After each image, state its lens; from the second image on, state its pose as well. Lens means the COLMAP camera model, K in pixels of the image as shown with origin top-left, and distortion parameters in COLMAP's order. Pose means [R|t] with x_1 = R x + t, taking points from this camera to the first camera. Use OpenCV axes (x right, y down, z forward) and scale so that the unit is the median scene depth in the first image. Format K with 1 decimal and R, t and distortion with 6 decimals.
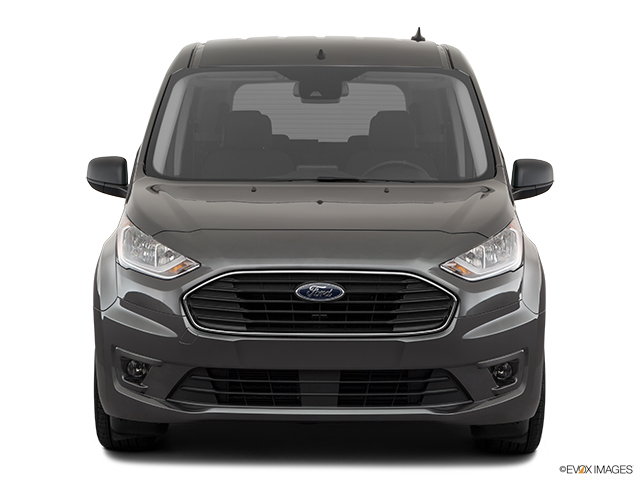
lens RADIAL K [[1641.5, 0, 318.5], [0, 1641.5, 237.7], [0, 0, 1]] dist [0.244922, 0.000000]
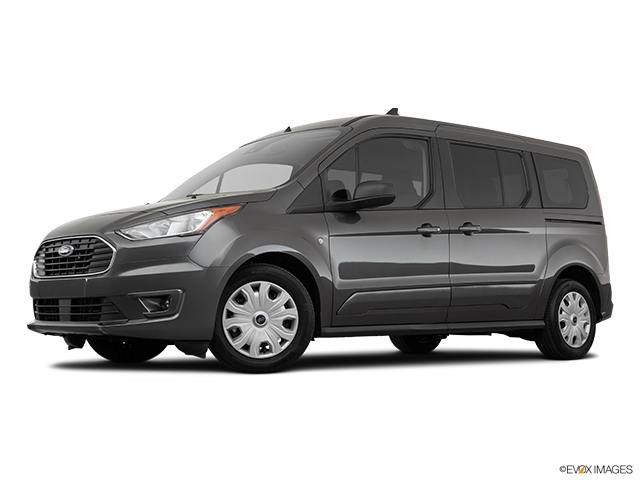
lens RADIAL K [[945.1, 0, 313.7], [0, 945.1, 239.5], [0, 0, 1]] dist [0.067433, 0.000000]
pose [[0.667864, -0.061336, -0.741751, 0.864040], [-0.037294, 0.992589, -0.115657, 0.121722], [0.743348, 0.104906, 0.660627, 0.554186]]
